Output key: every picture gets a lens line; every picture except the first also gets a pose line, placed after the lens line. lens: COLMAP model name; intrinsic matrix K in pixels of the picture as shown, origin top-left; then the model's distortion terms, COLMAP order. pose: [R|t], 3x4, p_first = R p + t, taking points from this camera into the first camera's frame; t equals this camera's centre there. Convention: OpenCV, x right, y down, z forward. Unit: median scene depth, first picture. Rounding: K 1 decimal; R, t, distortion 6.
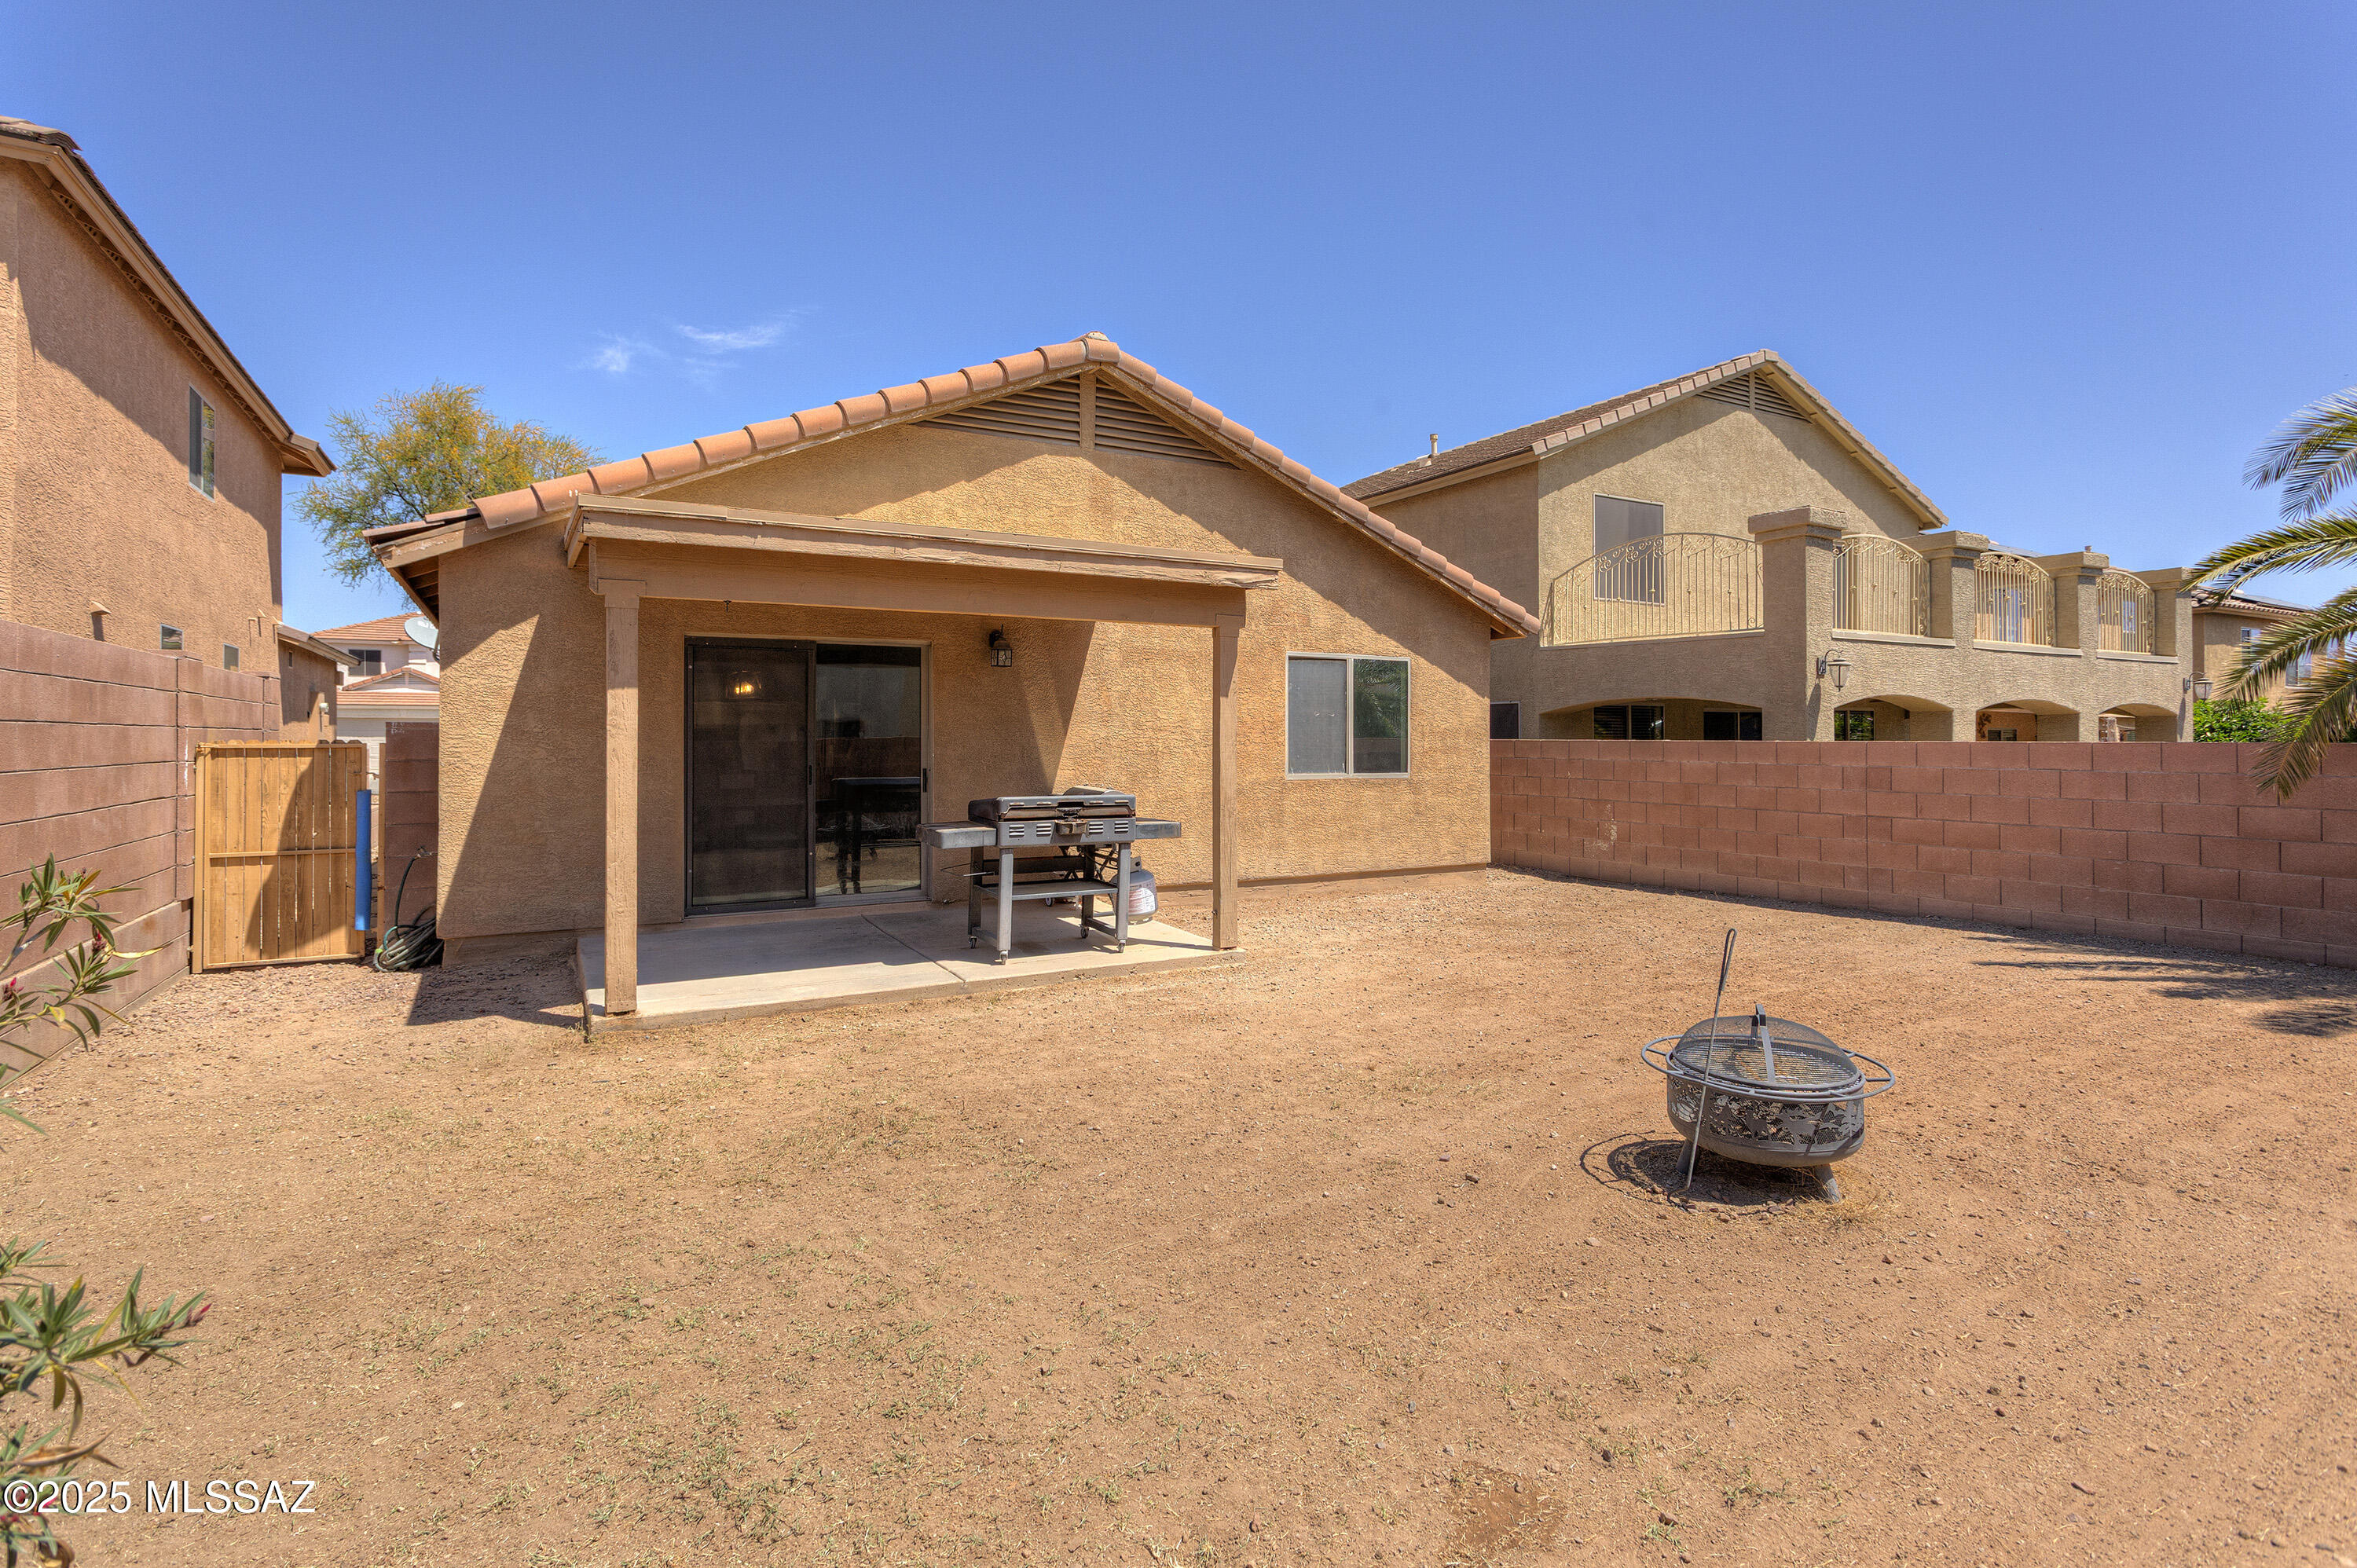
lens RADIAL K [[1201.9, 0, 1178.5], [0, 1201.9, 723.5], [0, 0, 1]] dist [0.005784, 0.001521]
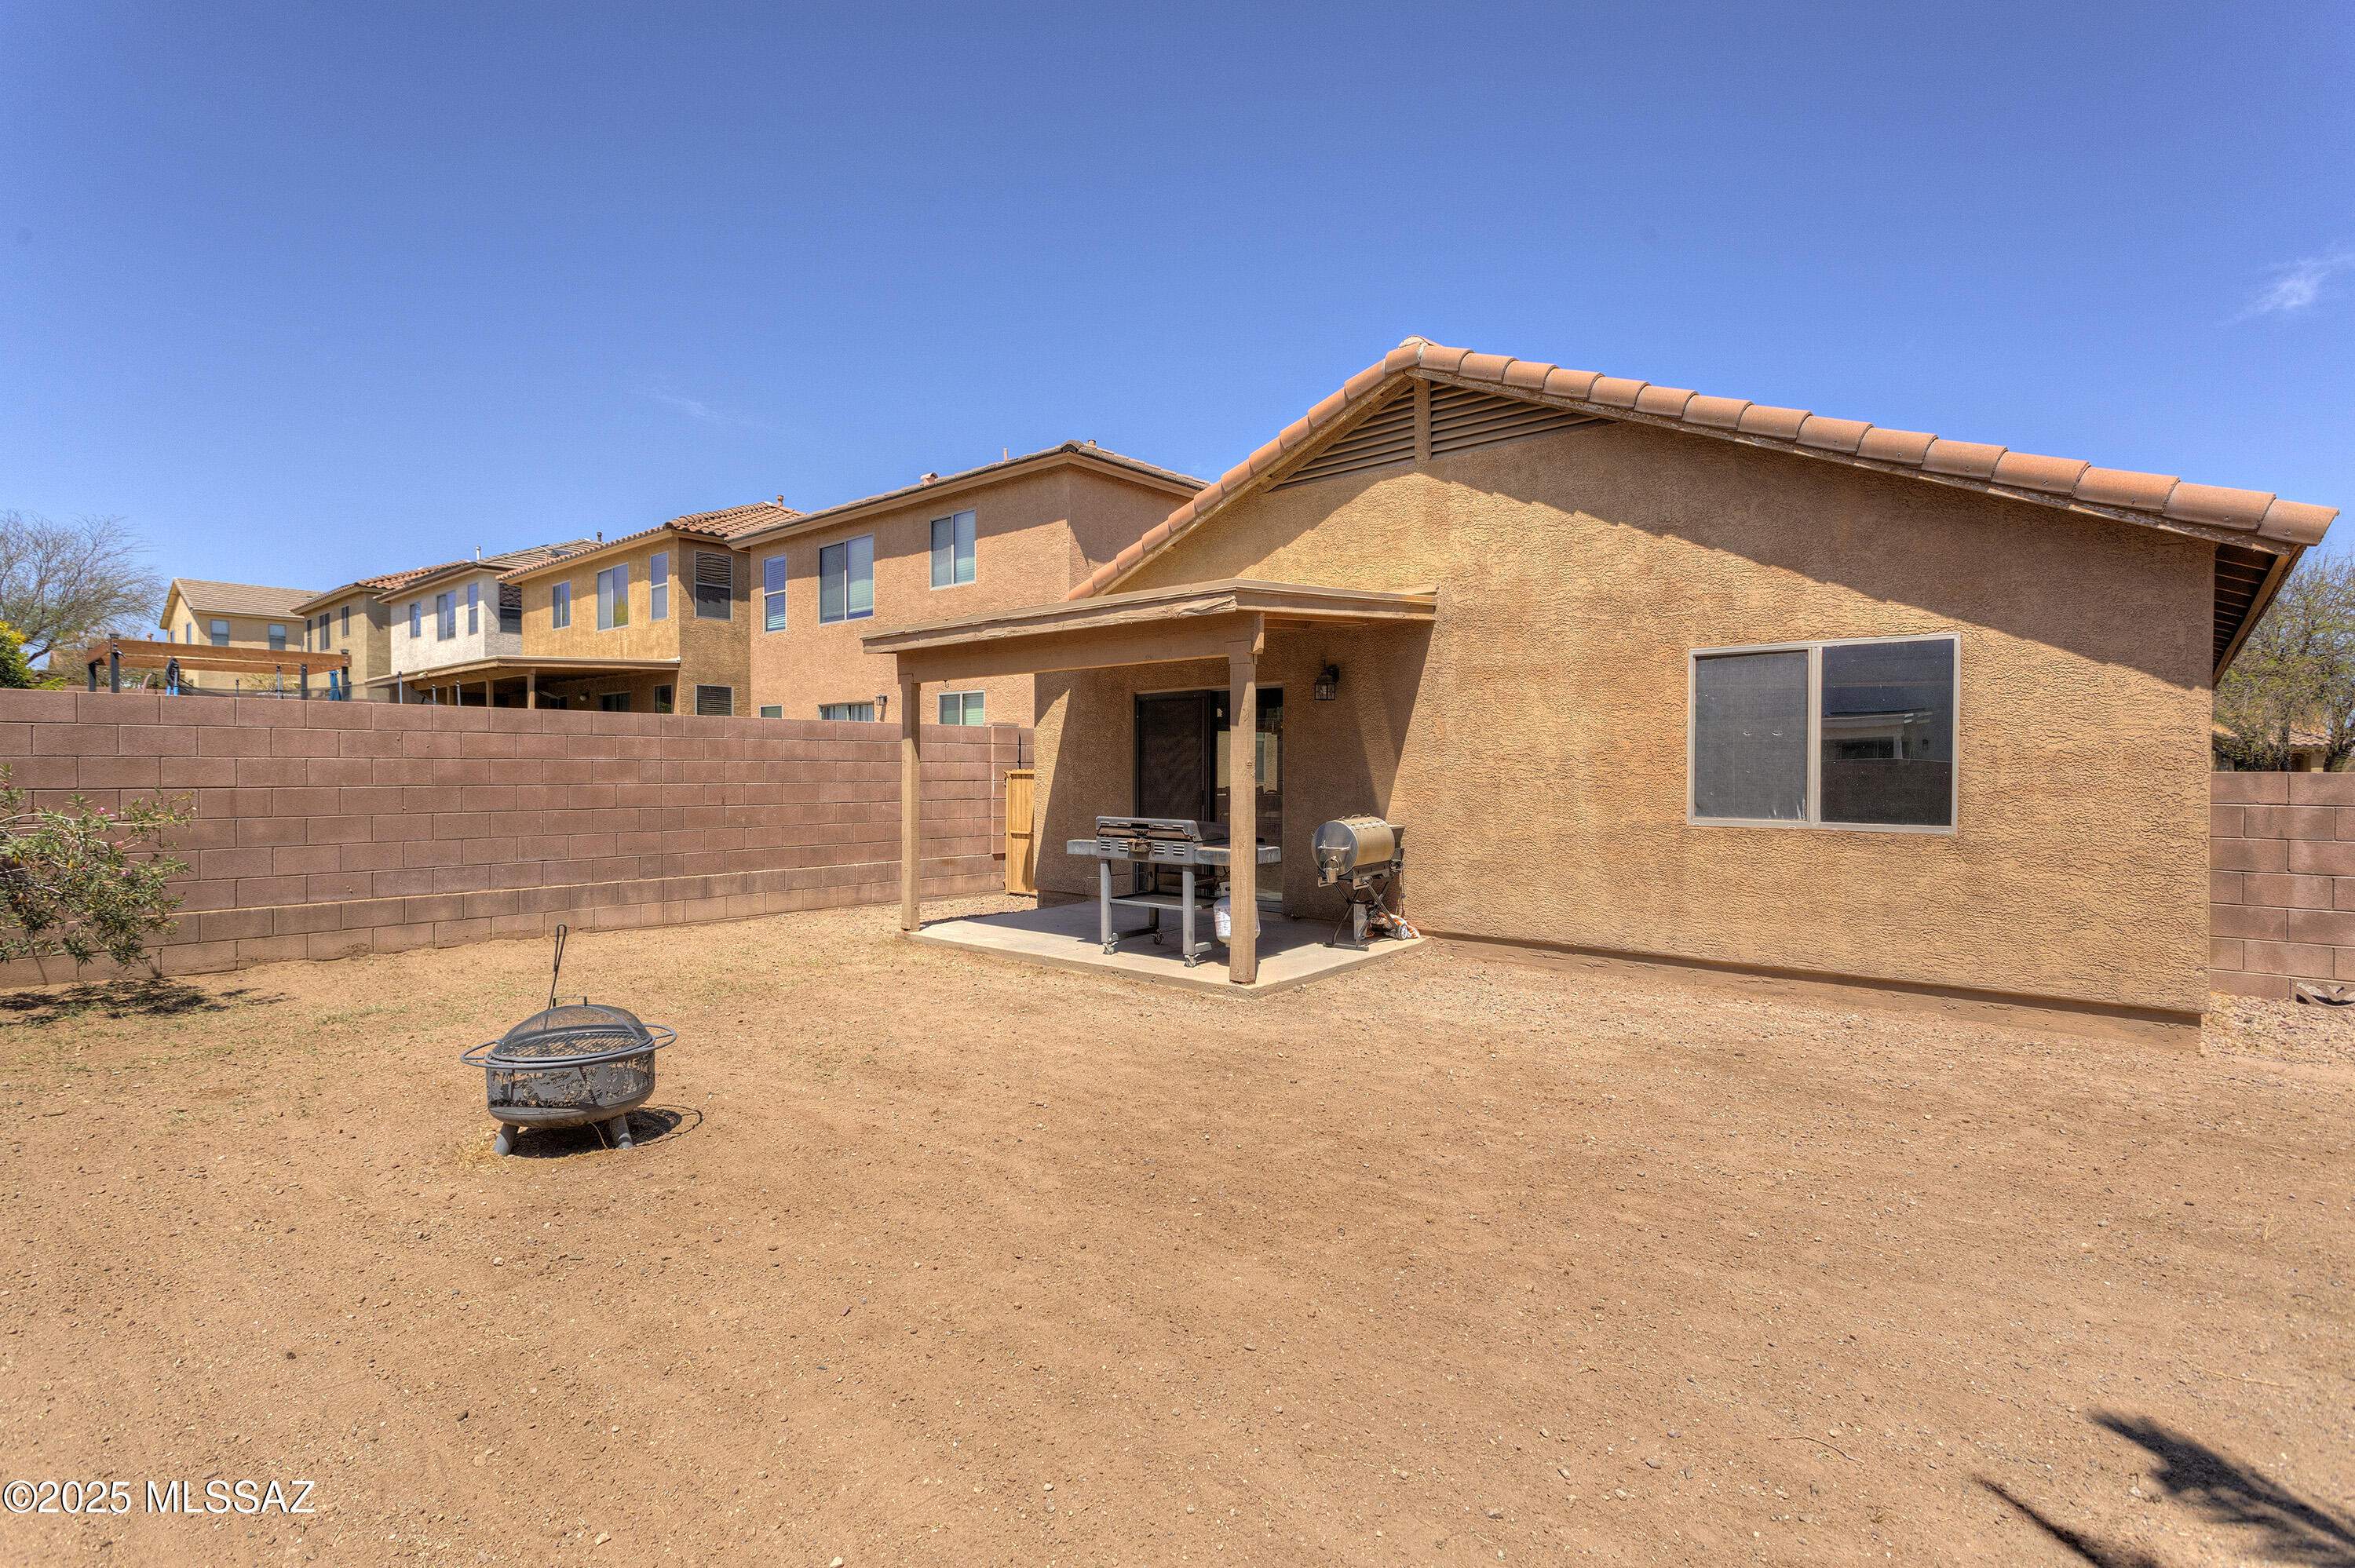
lens RADIAL K [[1200.8, 0, 1172.8], [0, 1200.8, 785.2], [0, 0, 1]] dist [0.005784, 0.001521]
pose [[0.277223, 0.012307, -0.960727, 0.751472], [0.011052, 0.999811, 0.015997, 0.007925], [0.960742, -0.015053, 0.277034, 0.528198]]
